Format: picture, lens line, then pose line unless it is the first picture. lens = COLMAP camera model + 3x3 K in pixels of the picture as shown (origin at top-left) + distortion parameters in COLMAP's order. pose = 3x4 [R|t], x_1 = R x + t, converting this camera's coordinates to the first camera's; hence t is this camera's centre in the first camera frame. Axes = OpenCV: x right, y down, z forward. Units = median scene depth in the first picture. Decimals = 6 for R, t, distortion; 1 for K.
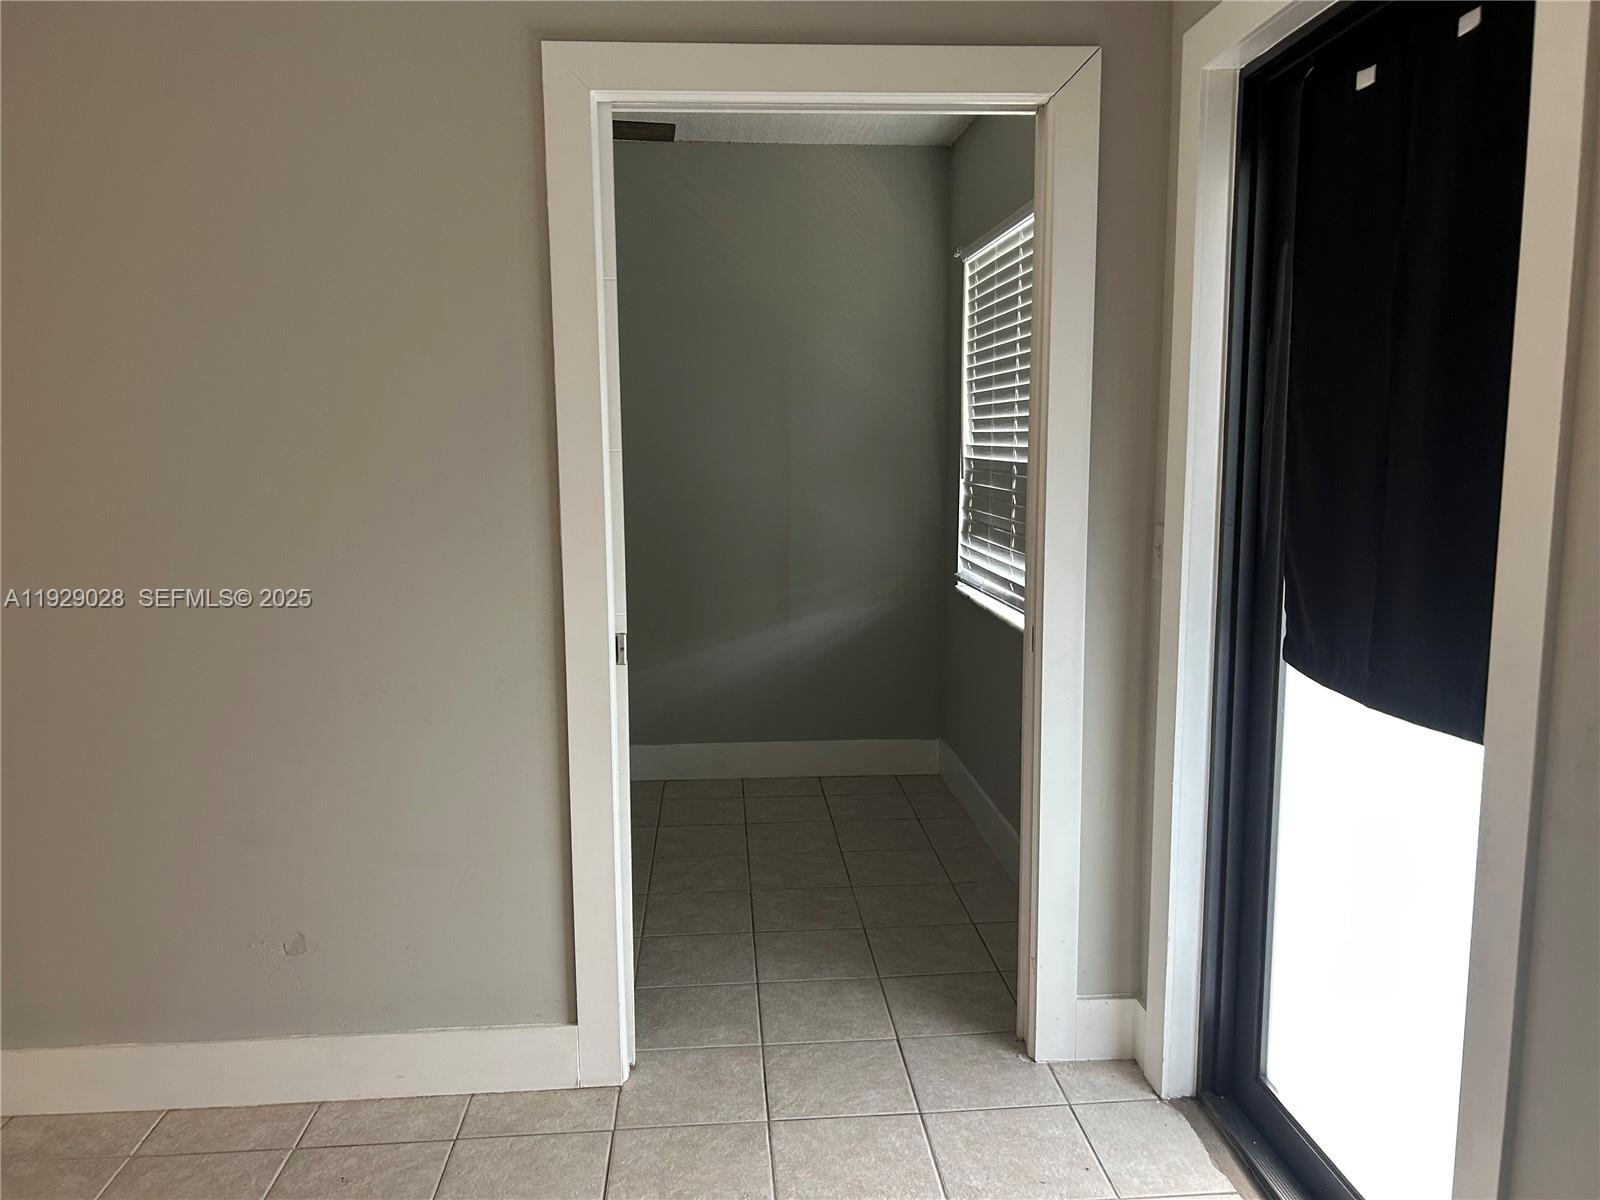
lens RADIAL K [[1212.0, 0, 808.9], [0, 1212.0, 590.8], [0, 0, 1]] dist [0.053247, -0.061658]
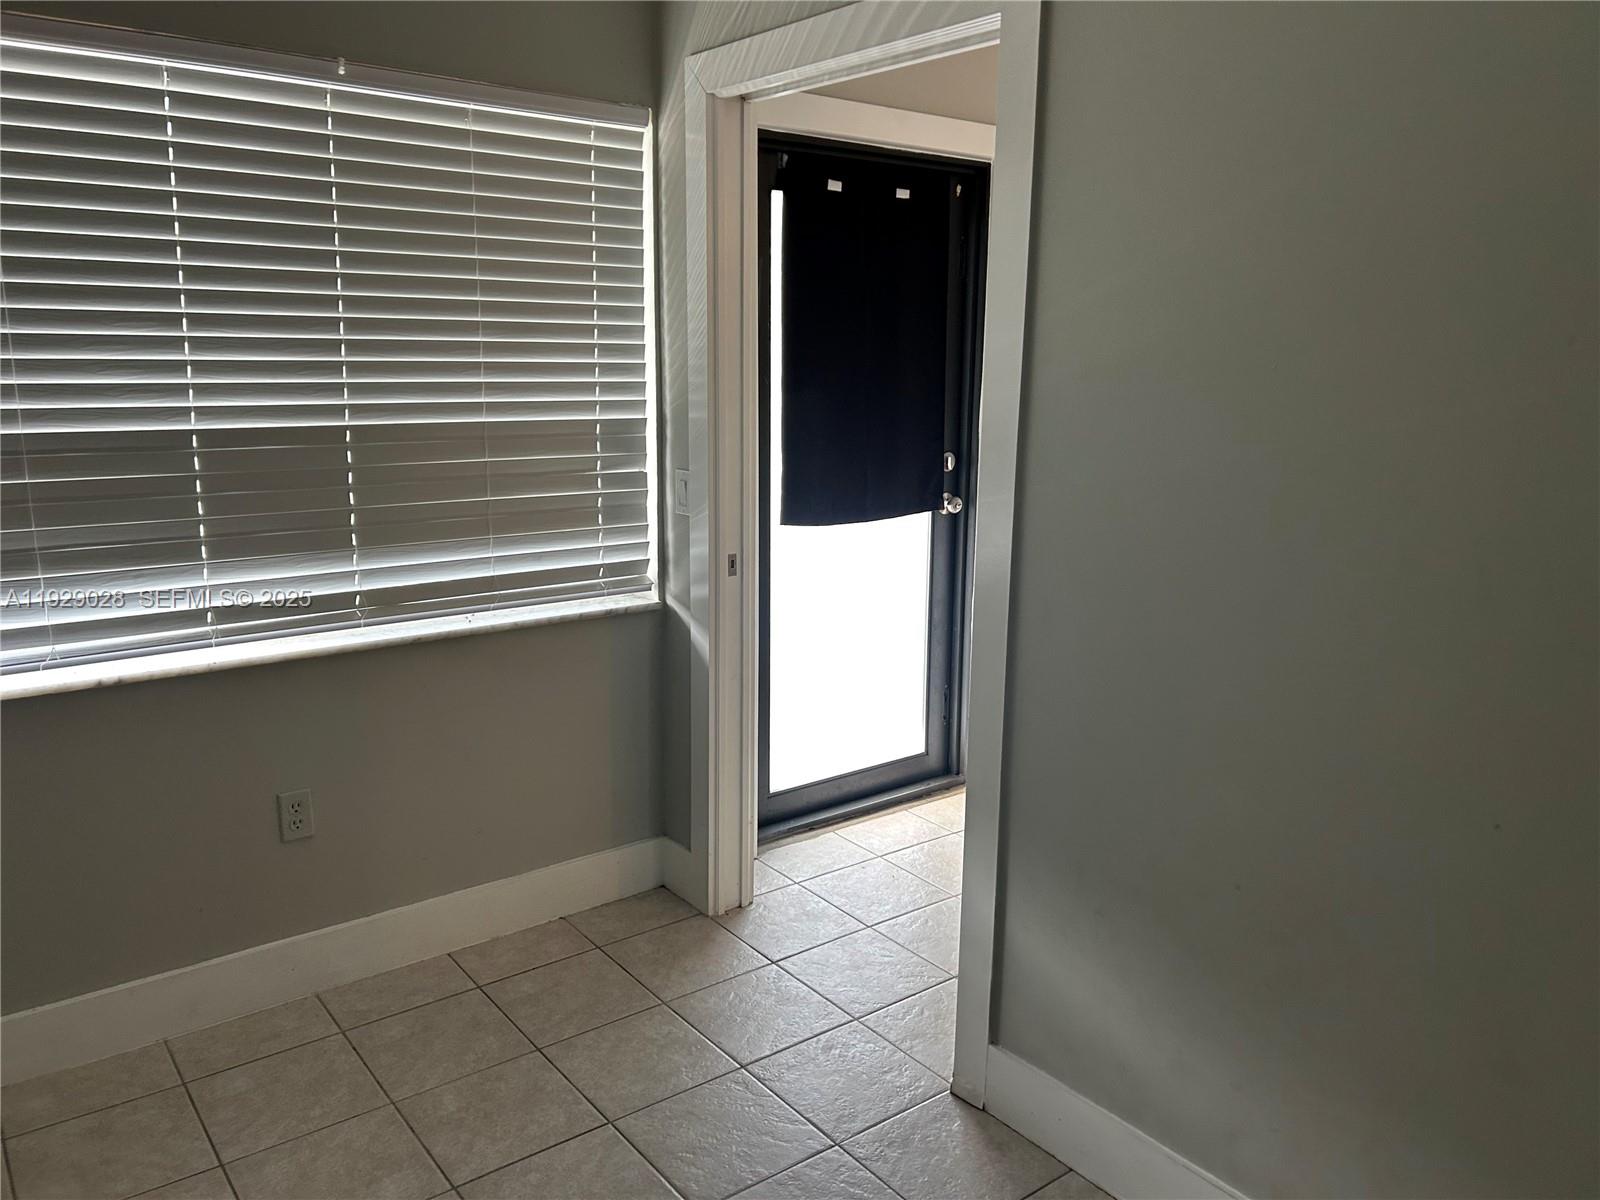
lens RADIAL K [[1212.0, 0, 807.6], [0, 1212.0, 611.8], [0, 0, 1]] dist [0.053247, -0.061658]
pose [[-0.543655, -0.200132, 0.815099, -0.636841], [0.089725, 0.951731, 0.293524, -0.199678], [-0.834499, 0.232711, -0.499457, 1.220311]]
